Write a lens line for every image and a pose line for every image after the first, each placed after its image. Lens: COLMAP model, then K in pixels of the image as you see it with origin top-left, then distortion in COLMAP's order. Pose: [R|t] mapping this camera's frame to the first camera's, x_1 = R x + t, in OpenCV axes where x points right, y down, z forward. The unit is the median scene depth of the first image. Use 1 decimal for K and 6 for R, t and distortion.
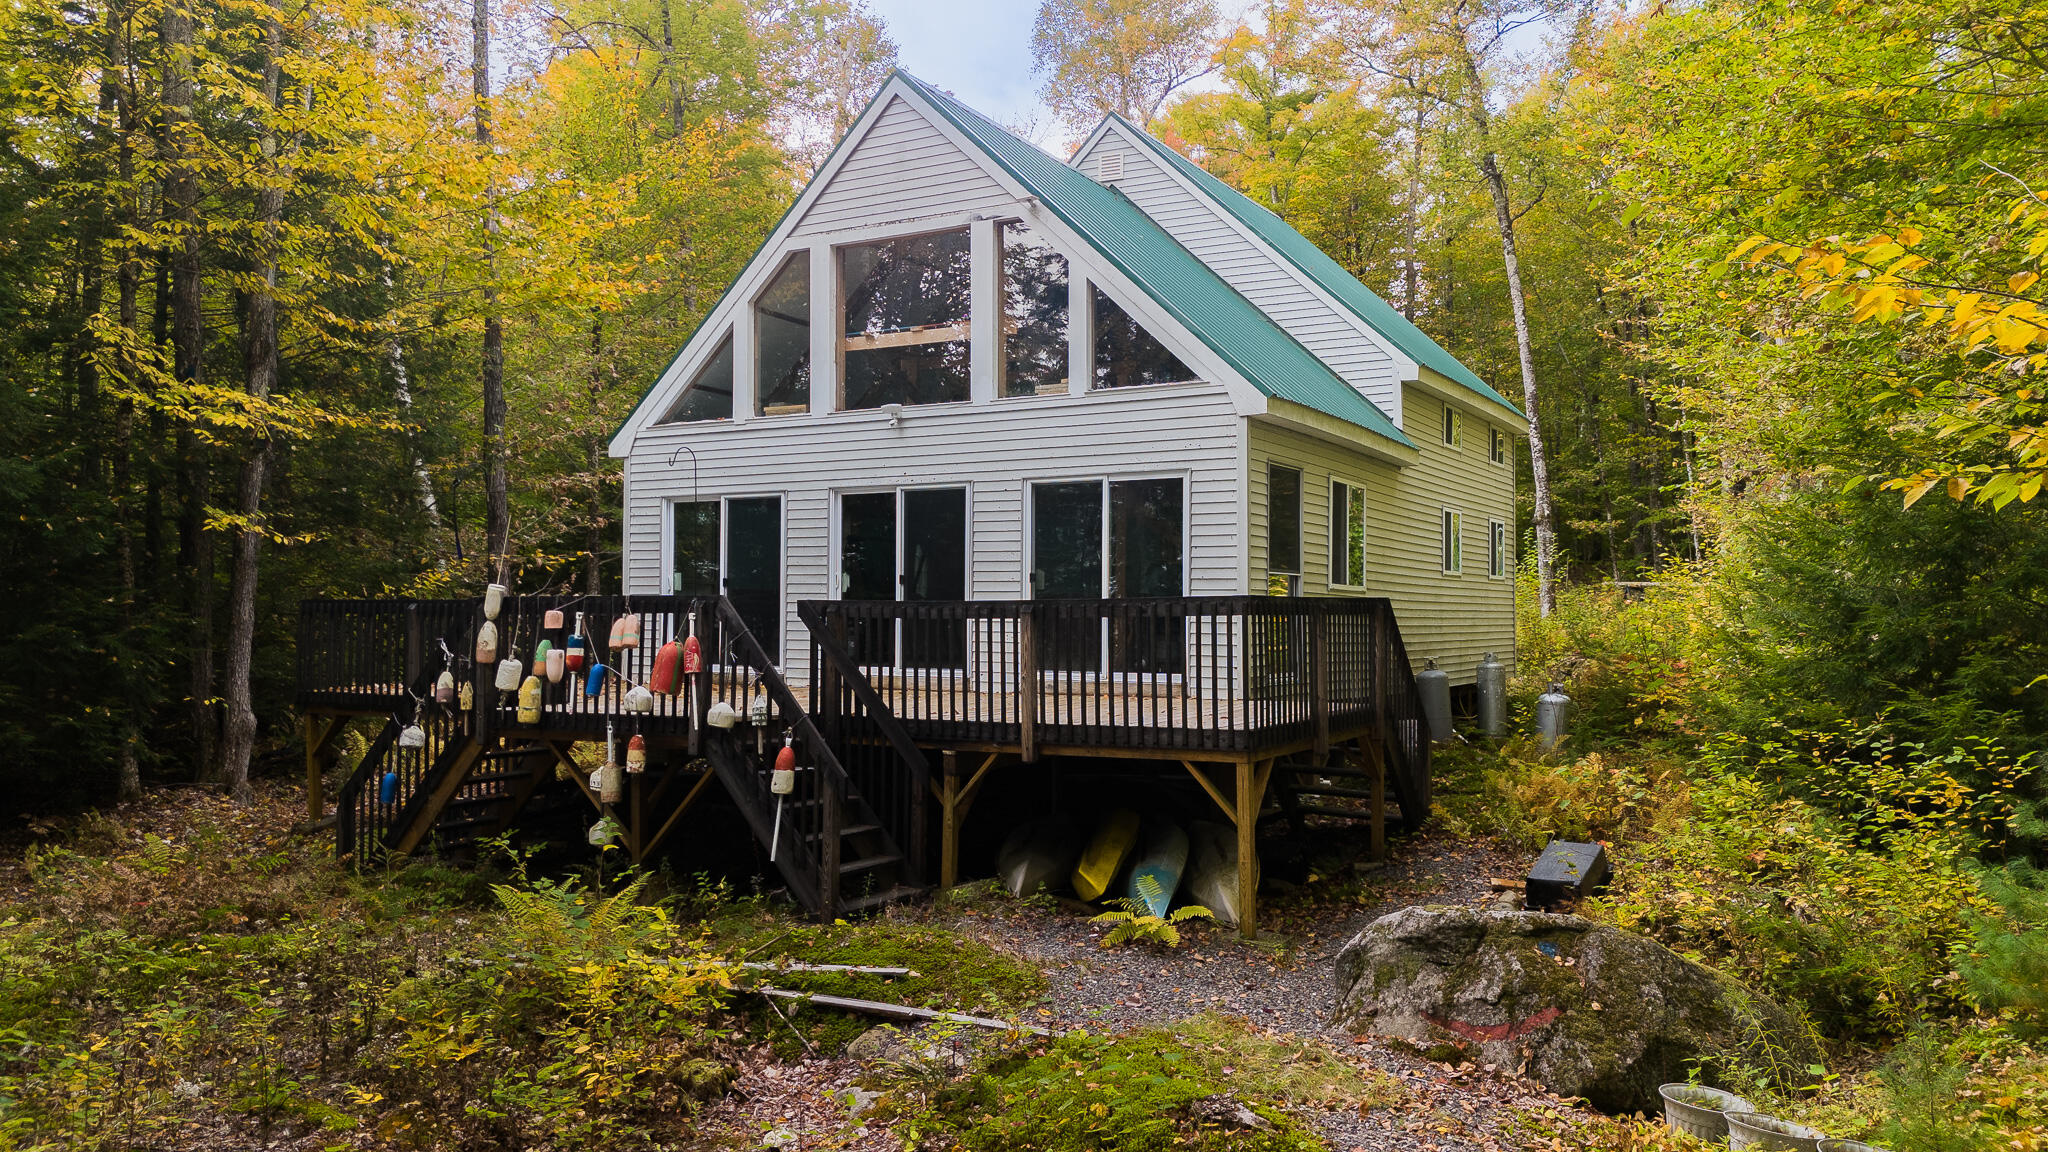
lens RADIAL K [[1490.4, 0, 1027.7], [0, 1490.4, 582.2], [0, 0, 1]] dist [0.062732, -0.058461]
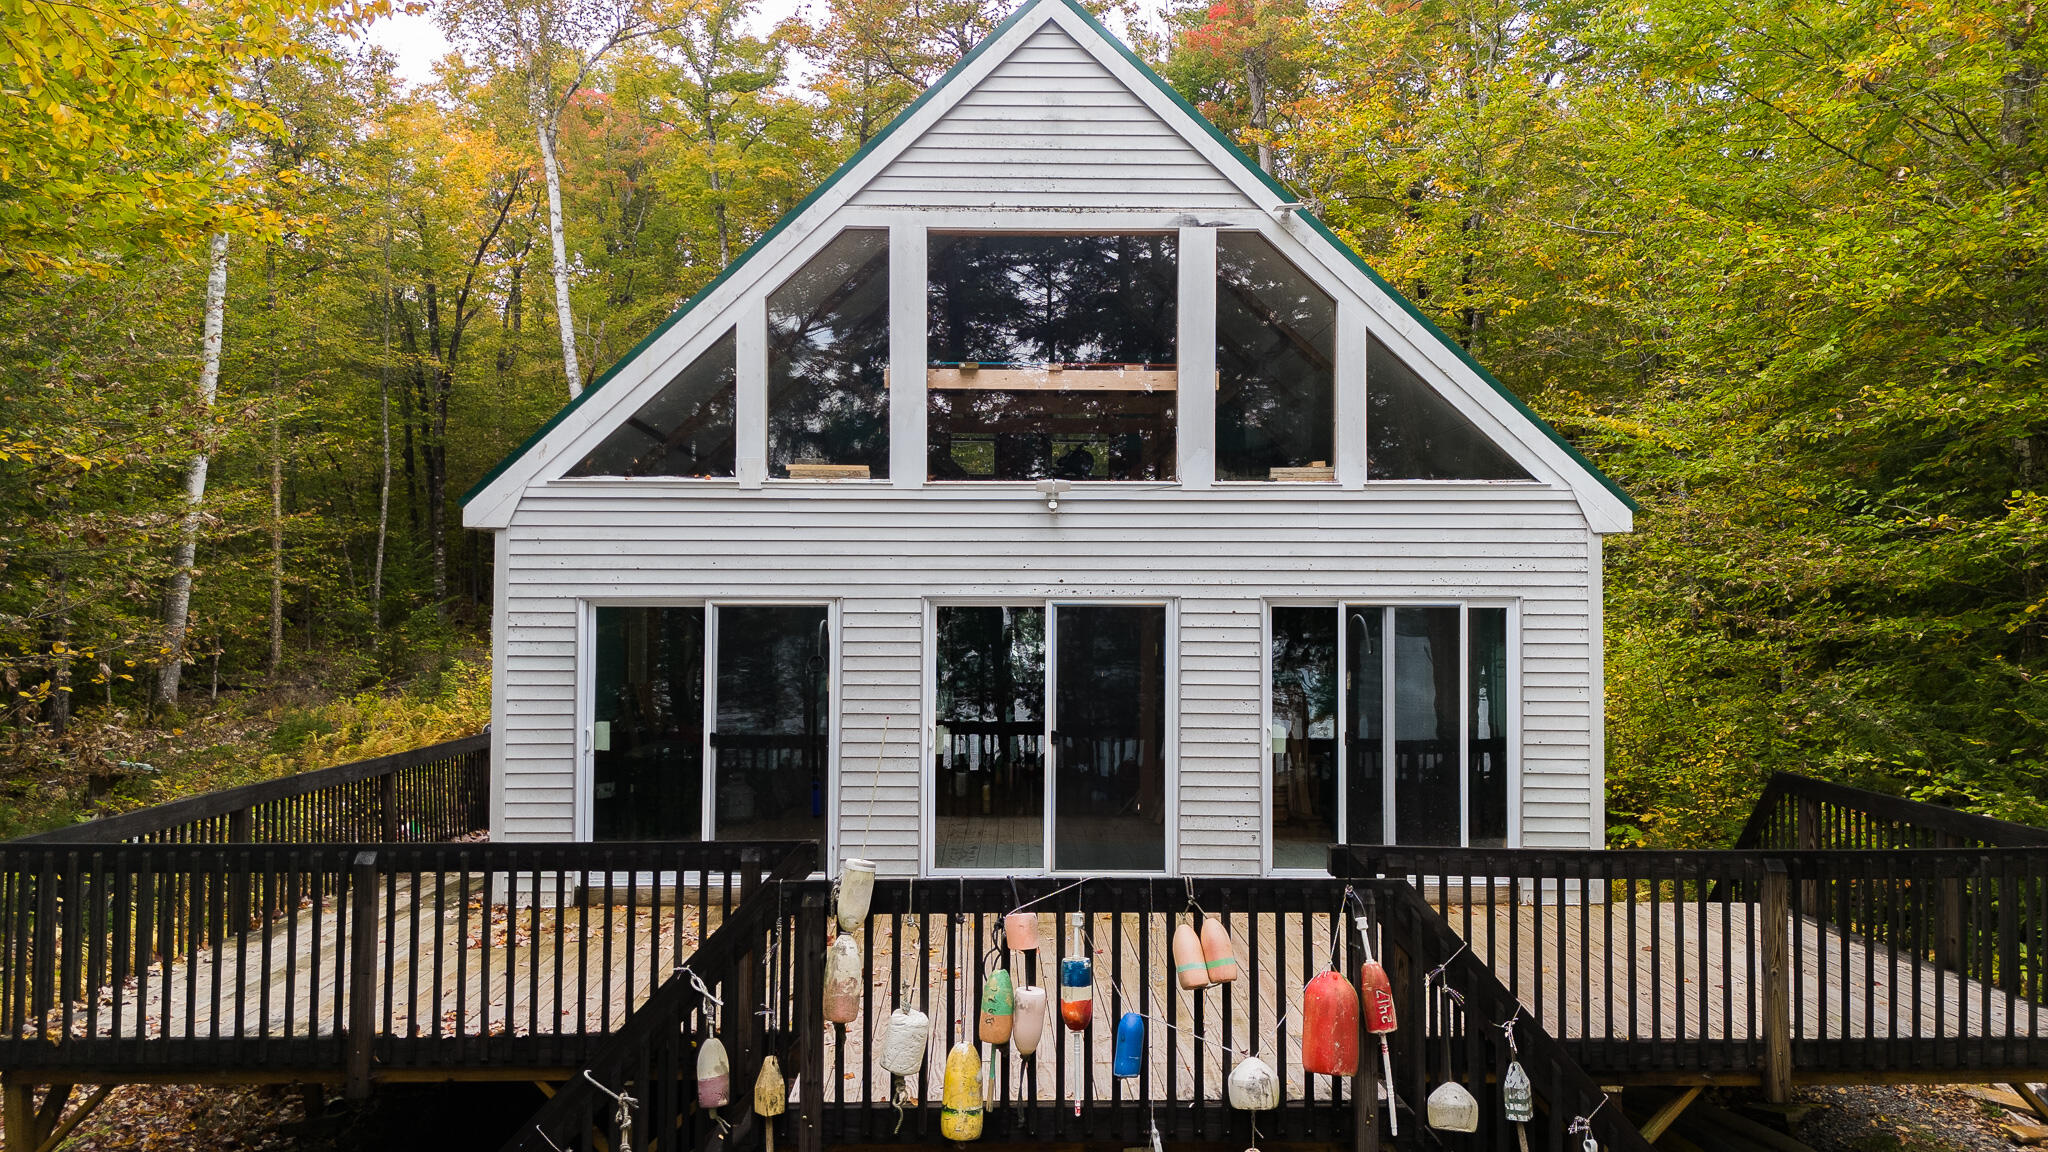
lens RADIAL K [[1490.4, 0, 1022.4], [0, 1490.4, 562.9], [0, 0, 1]] dist [0.062732, -0.058461]
pose [[0.856408, 0.016345, 0.516041, -0.447183], [-0.011818, 0.999857, -0.012056, -0.073064], [-0.516165, 0.004226, 0.856479, 0.432649]]
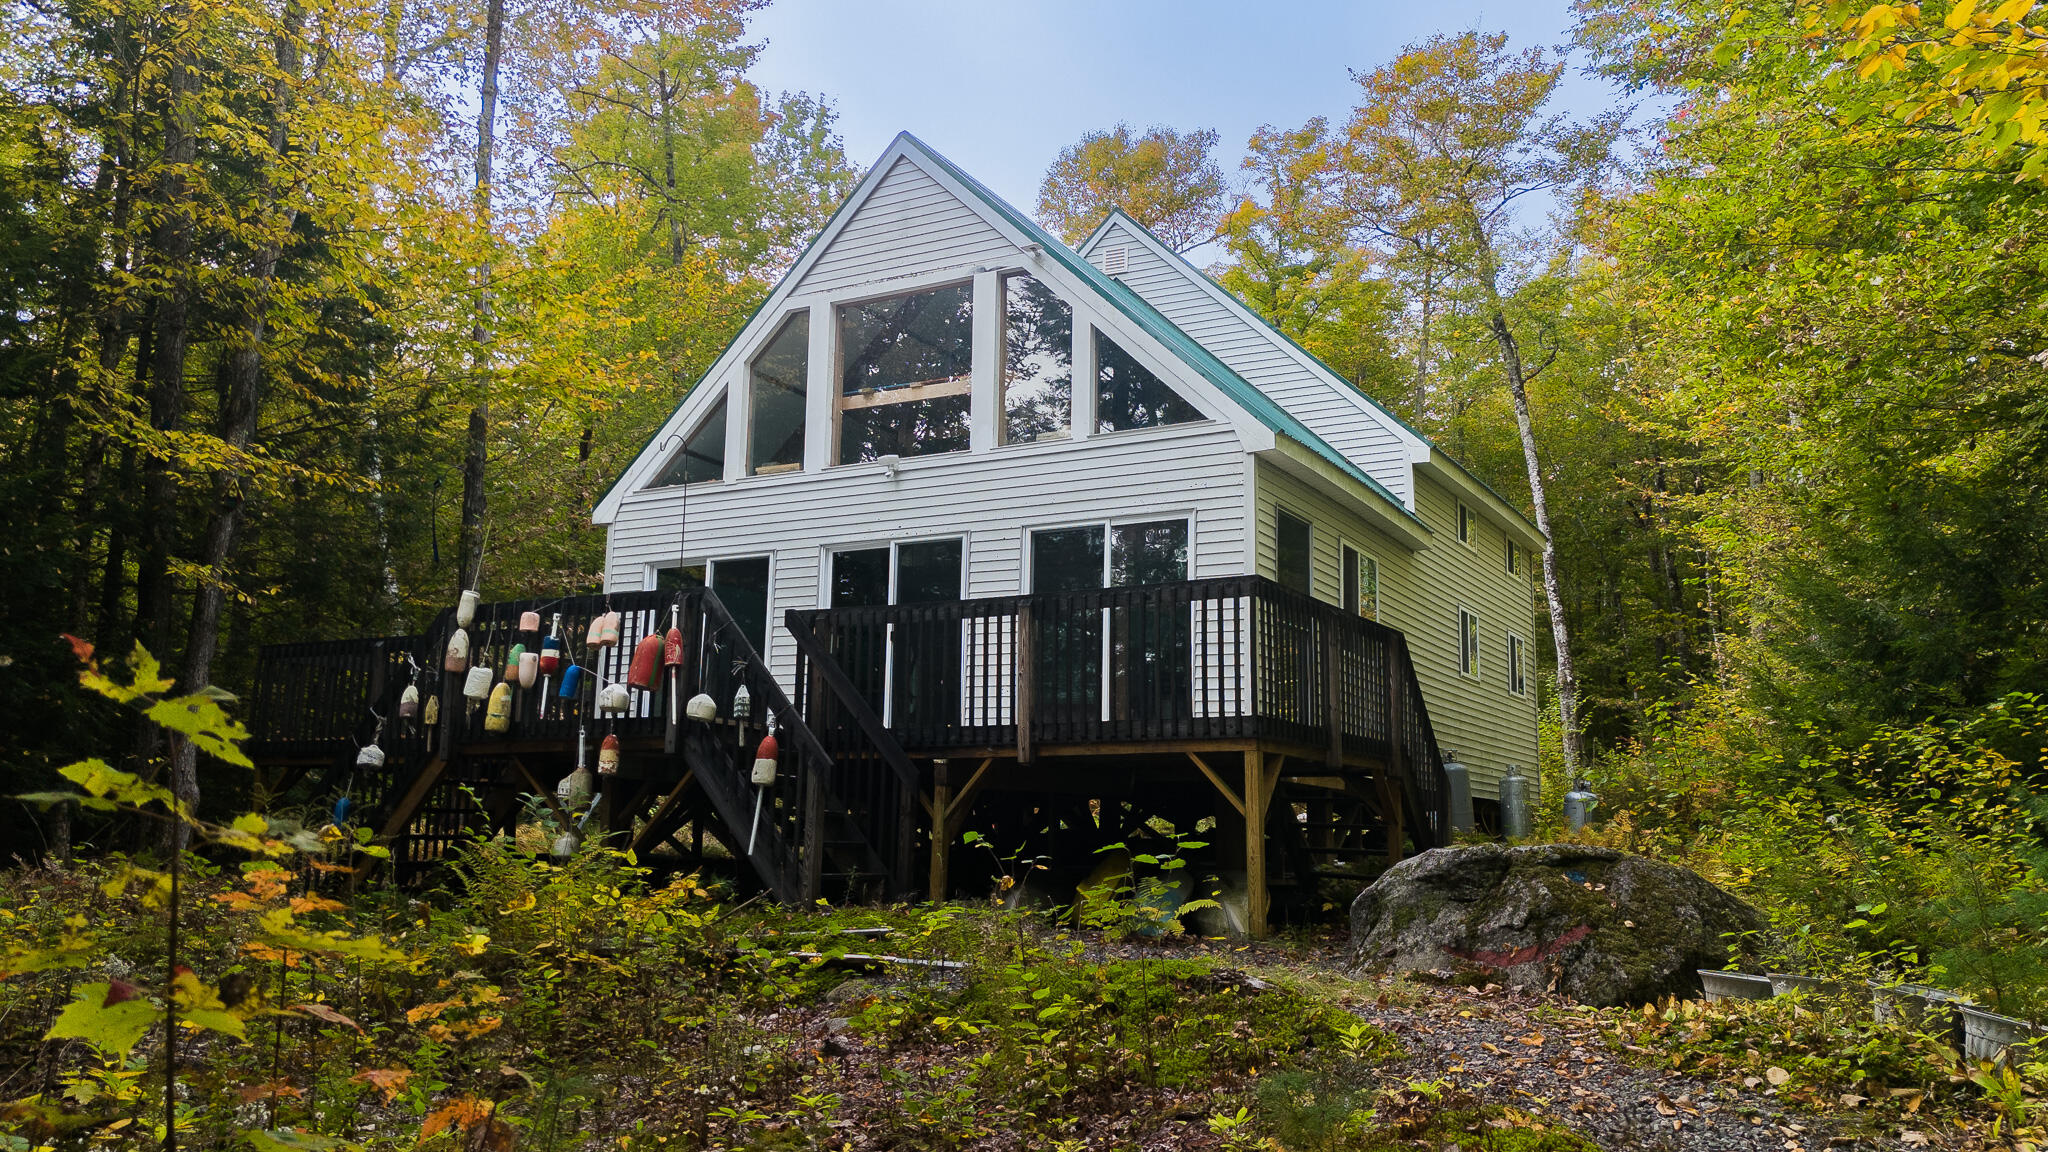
lens RADIAL K [[1575.2, 0, 1027.7], [0, 1575.2, 585.6], [0, 0, 1]] dist [0.056067, -0.039816]
pose [[0.999850, 0.017216, 0.001891, -0.000879], [-0.016773, 0.989730, -0.141965, 0.108007], [-0.004315, 0.141912, 0.989870, -0.002685]]
